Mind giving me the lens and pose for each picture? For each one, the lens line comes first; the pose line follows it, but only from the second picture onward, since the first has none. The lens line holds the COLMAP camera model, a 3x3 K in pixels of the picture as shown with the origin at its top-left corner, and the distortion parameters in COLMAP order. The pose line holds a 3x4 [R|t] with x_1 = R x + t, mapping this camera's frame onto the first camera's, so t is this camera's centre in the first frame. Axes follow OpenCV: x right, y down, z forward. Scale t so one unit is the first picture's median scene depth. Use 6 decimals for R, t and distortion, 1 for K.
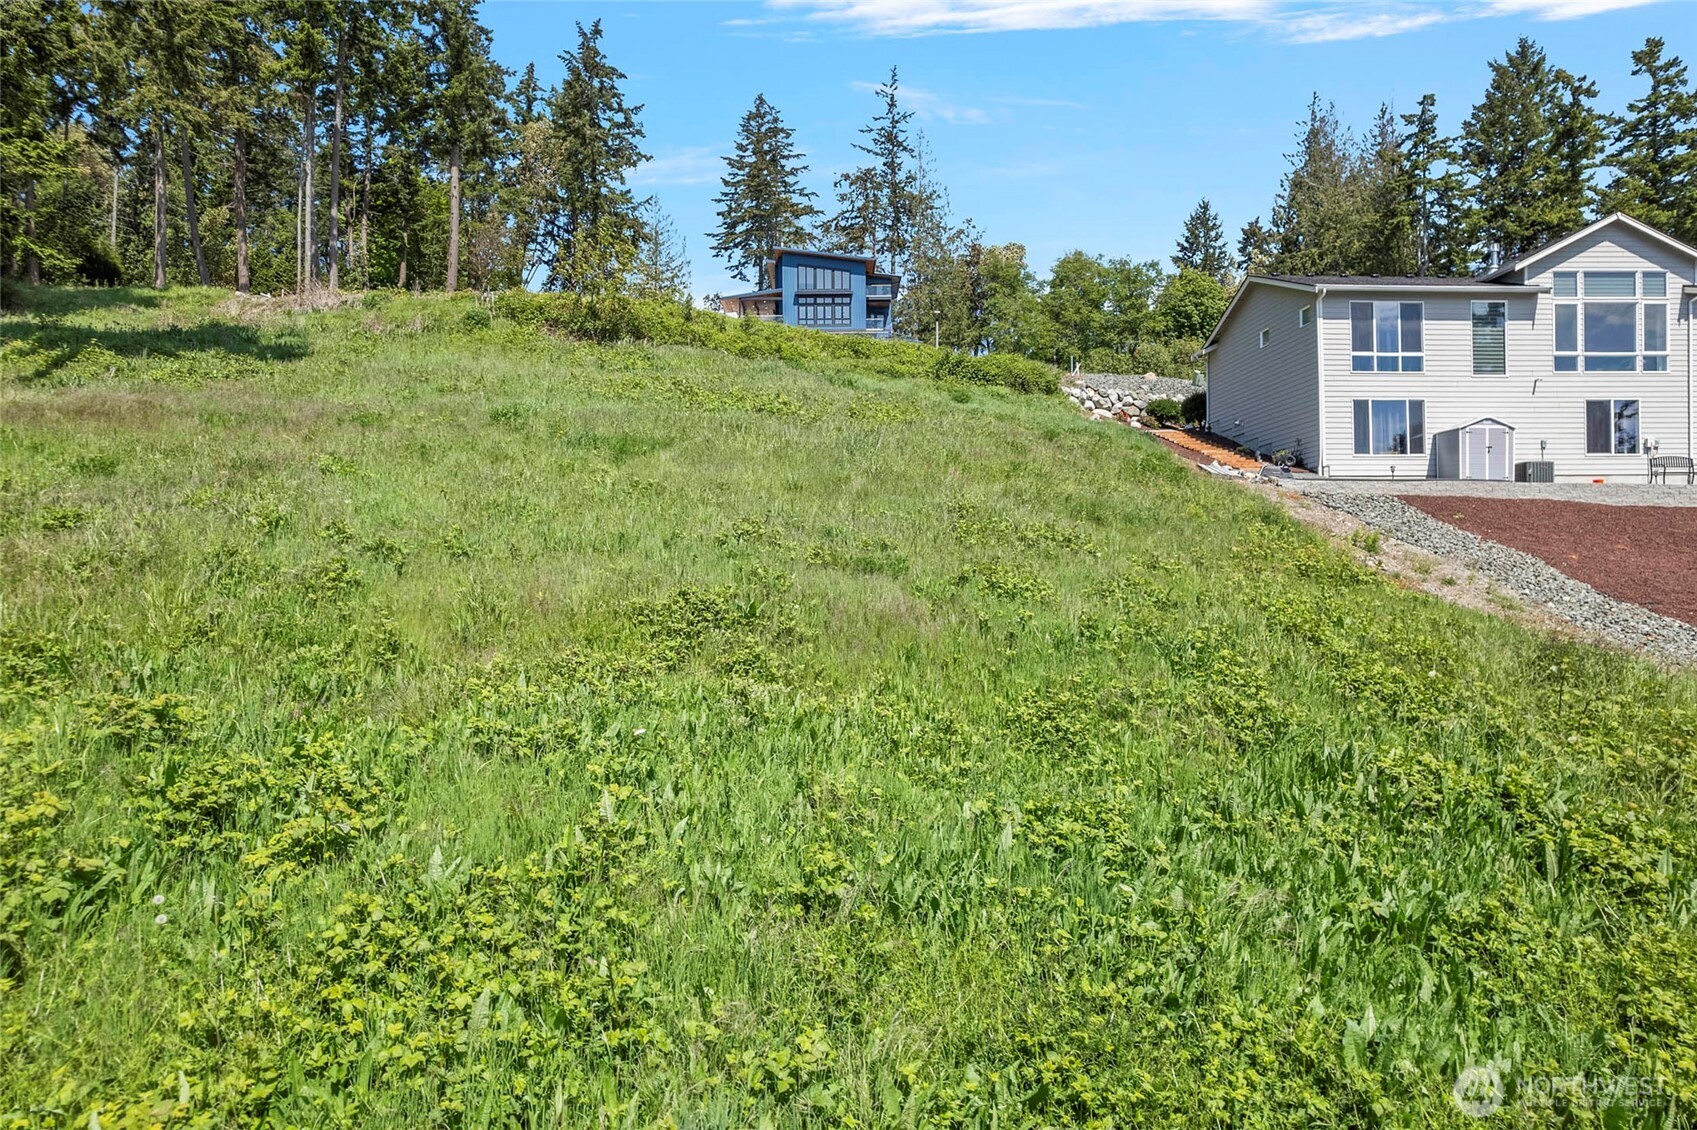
lens RADIAL K [[1140.3, 0, 895.3], [0, 1140.3, 527.3], [0, 0, 1]] dist [-0.001745, 0.002637]
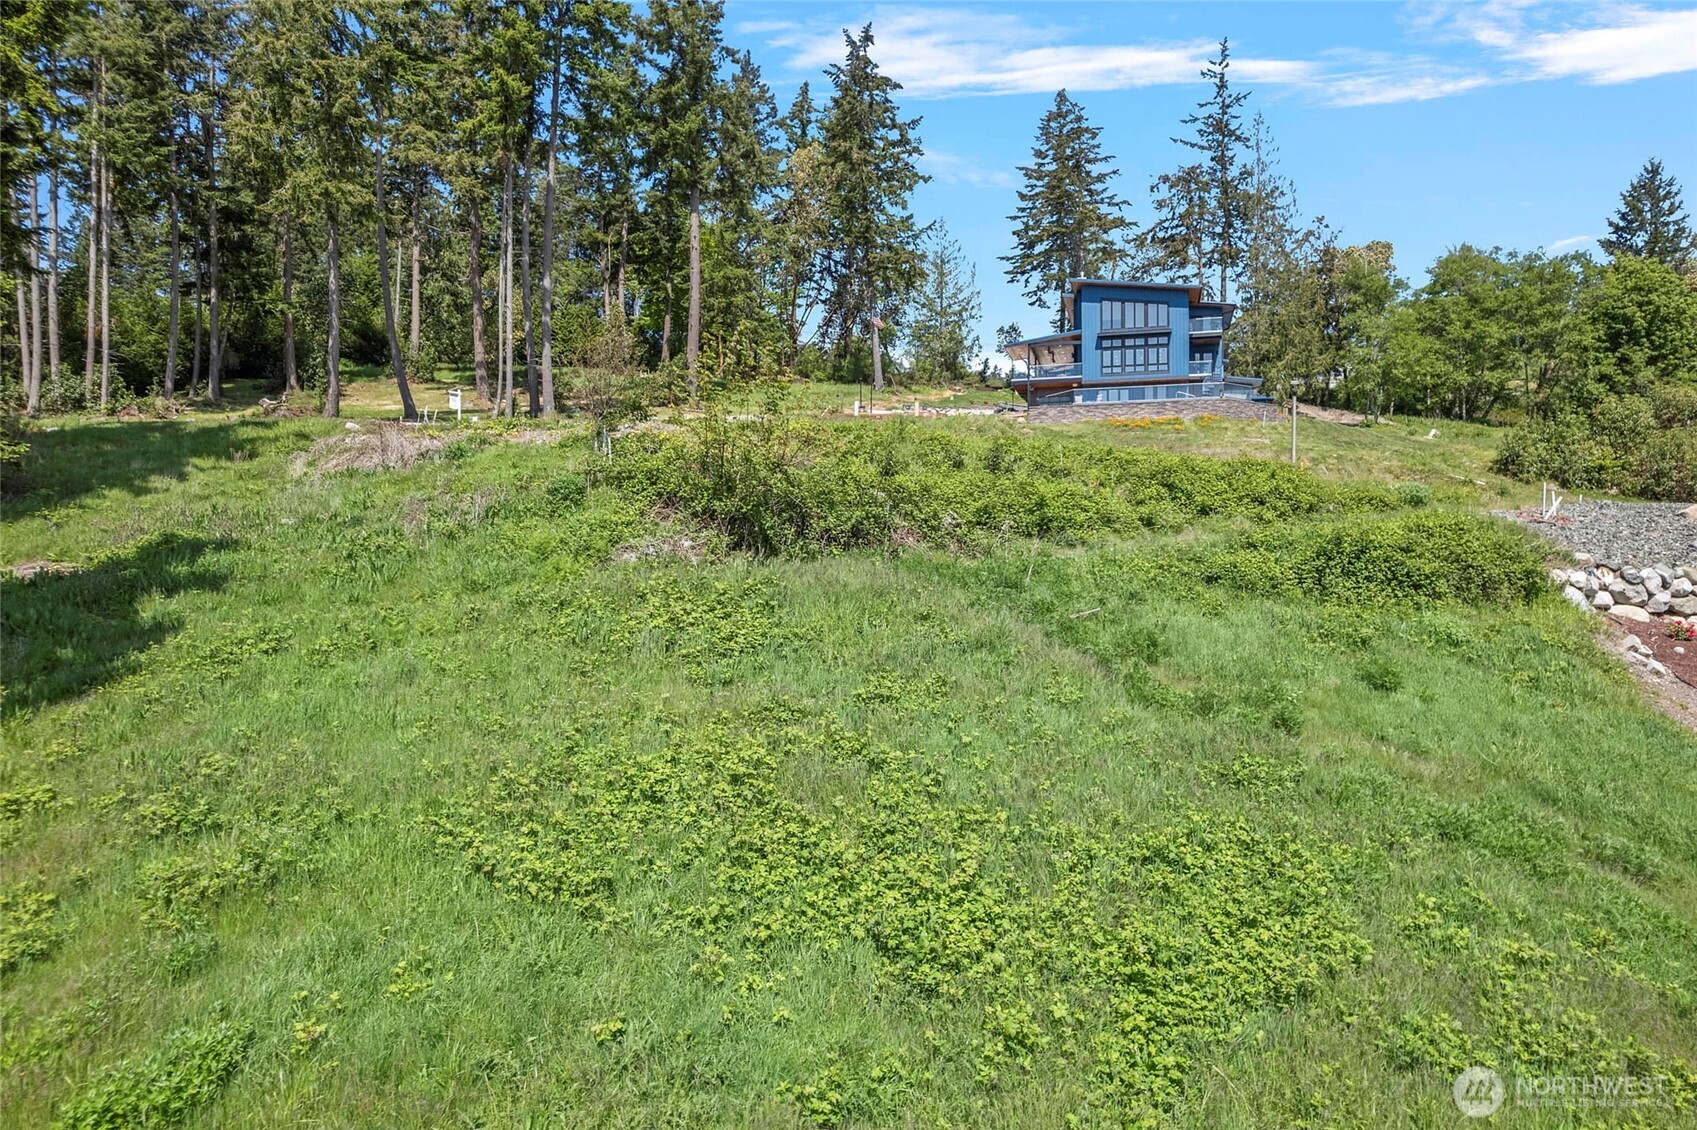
lens RADIAL K [[1140.3, 0, 895.3], [0, 1140.3, 527.3], [0, 0, 1]] dist [-0.001745, 0.002637]
pose [[0.961337, 0.000689, -0.275372, -0.002918], [0.000186, 0.999995, 0.003149, -0.056283], [0.275373, -0.003078, 0.961333, 0.146885]]
